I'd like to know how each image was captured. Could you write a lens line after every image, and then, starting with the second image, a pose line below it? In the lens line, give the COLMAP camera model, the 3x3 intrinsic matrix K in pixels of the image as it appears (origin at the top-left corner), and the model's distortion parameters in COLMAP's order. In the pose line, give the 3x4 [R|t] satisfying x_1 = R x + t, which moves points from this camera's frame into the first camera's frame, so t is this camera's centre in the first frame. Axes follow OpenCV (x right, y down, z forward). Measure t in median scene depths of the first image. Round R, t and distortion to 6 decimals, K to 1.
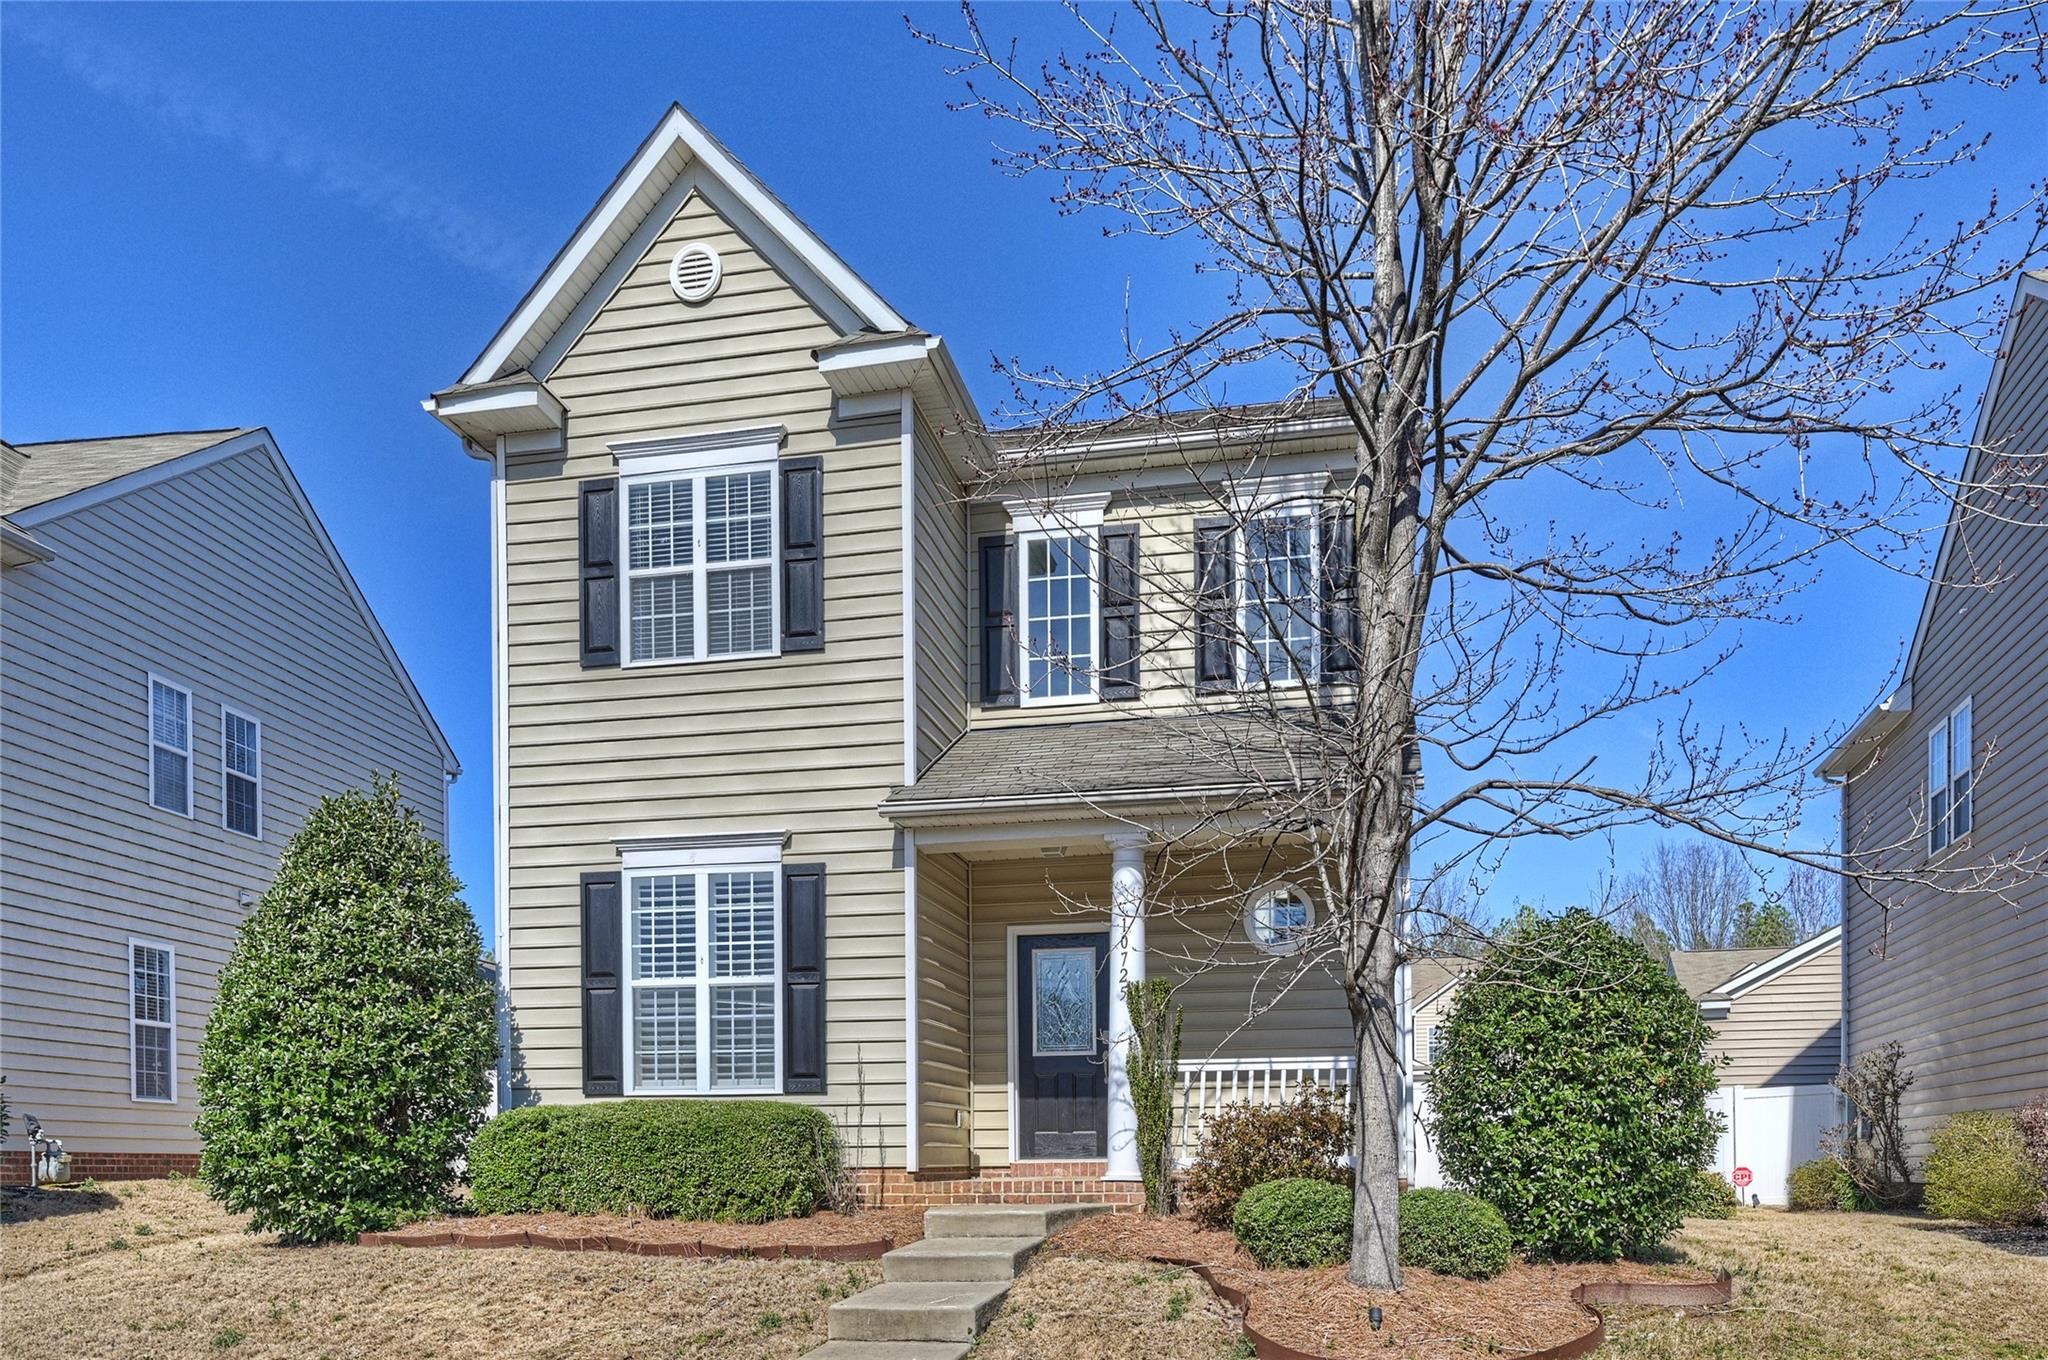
lens RADIAL K [[1356.1, 0, 1019.0], [0, 1356.1, 679.4], [0, 0, 1]] dist [0.000989, -0.001385]
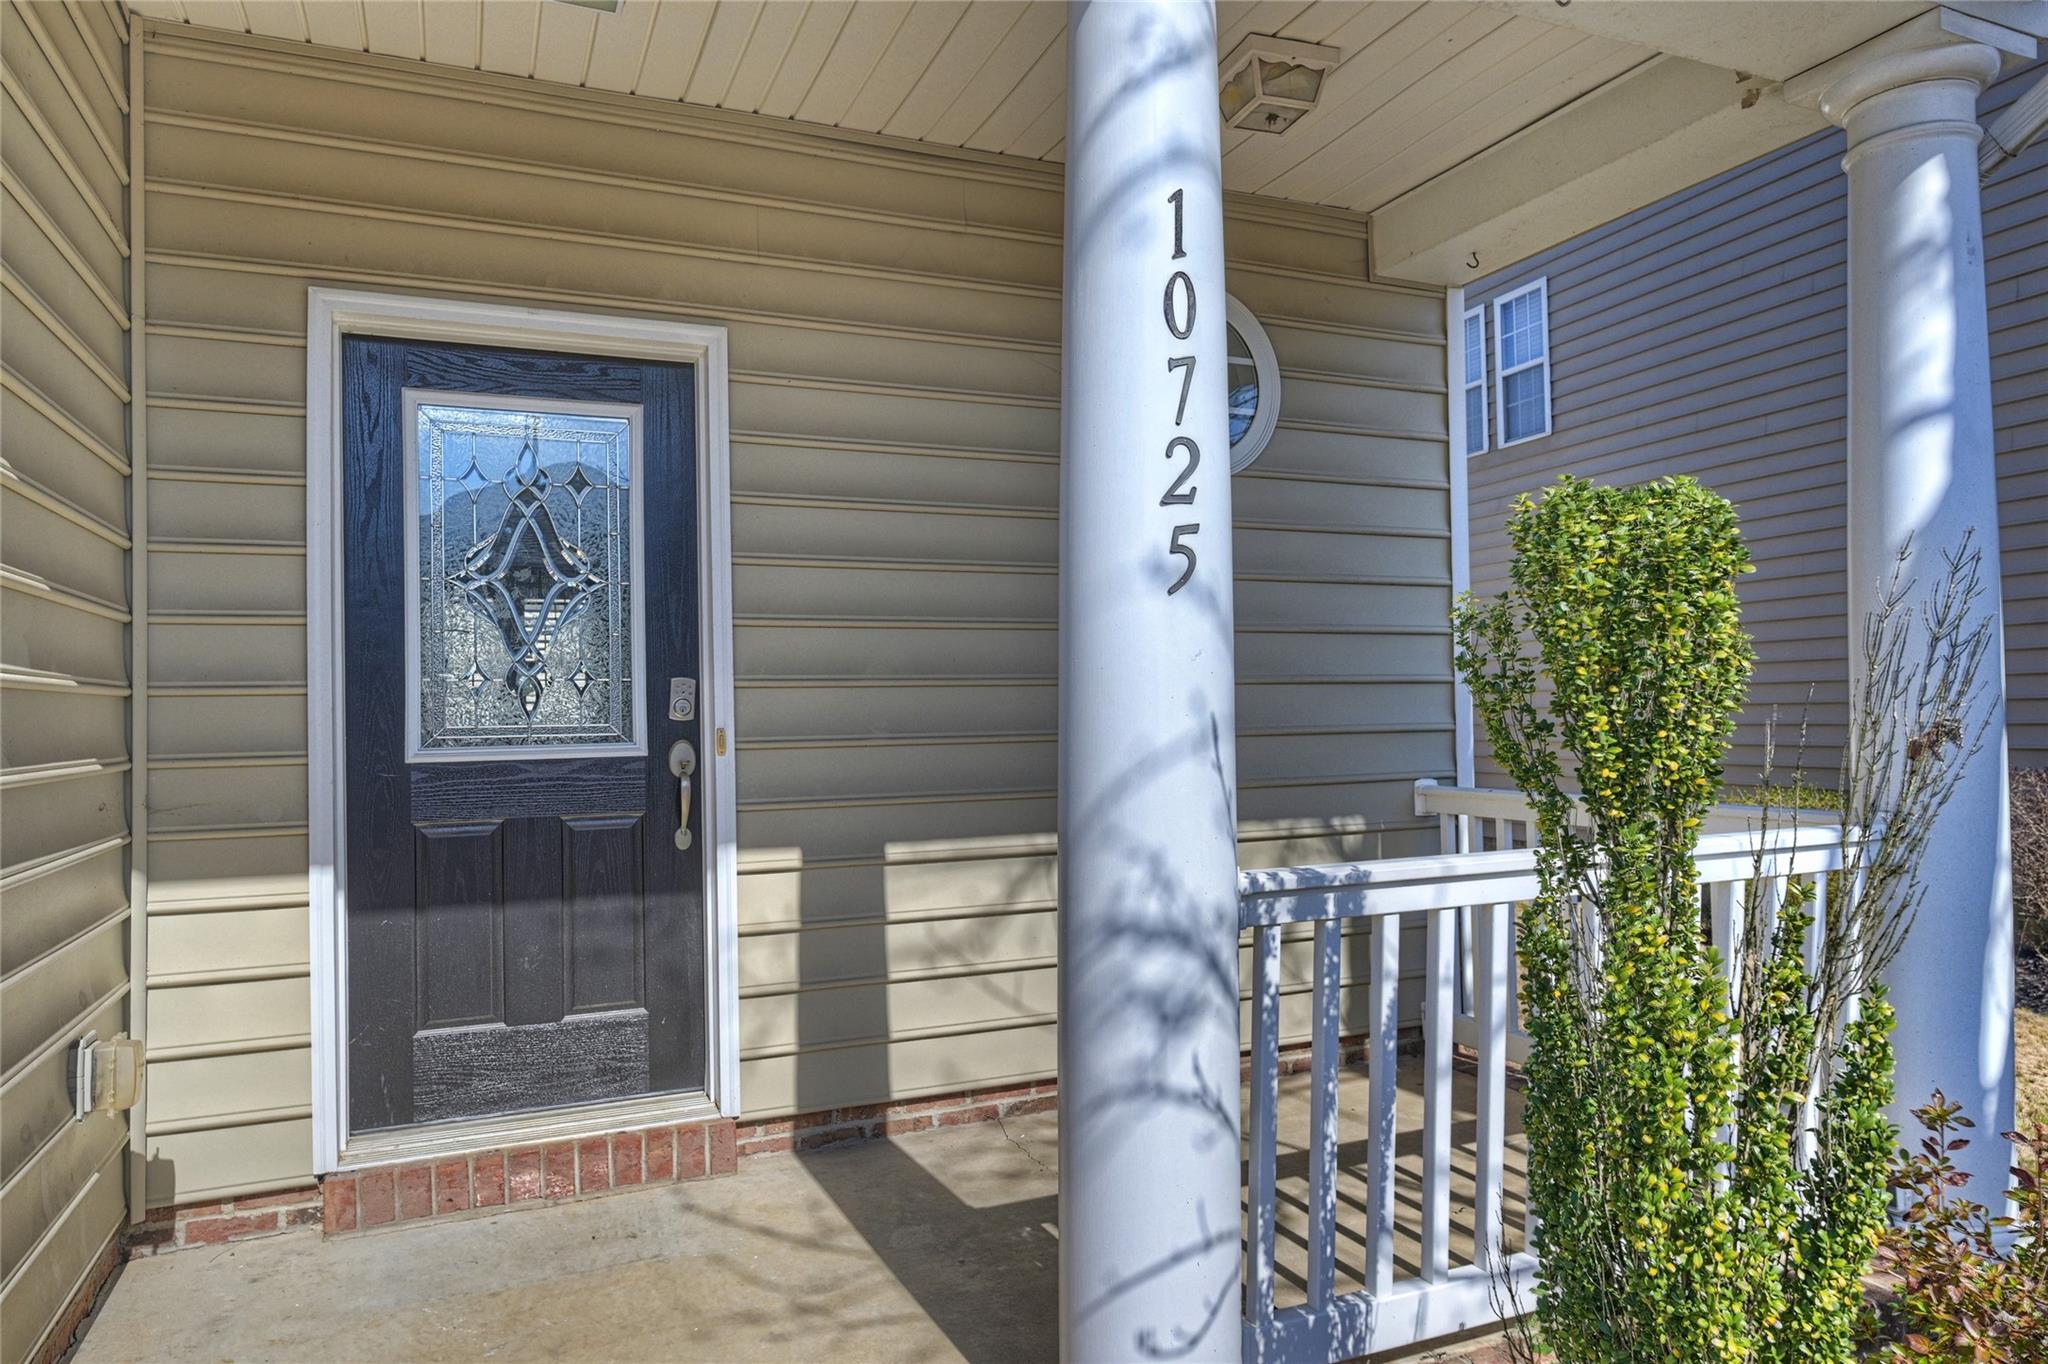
lens RADIAL K [[1289.6, 0, 1023.7], [0, 1289.6, 654.1], [0, 0, 1]] dist [0.003669, 0.002248]
pose [[0.818275, 0.018532, 0.574528, -0.039188], [-0.172964, 0.961098, 0.215345, 0.181342], [-0.548187, -0.275584, 0.789648, 0.744212]]
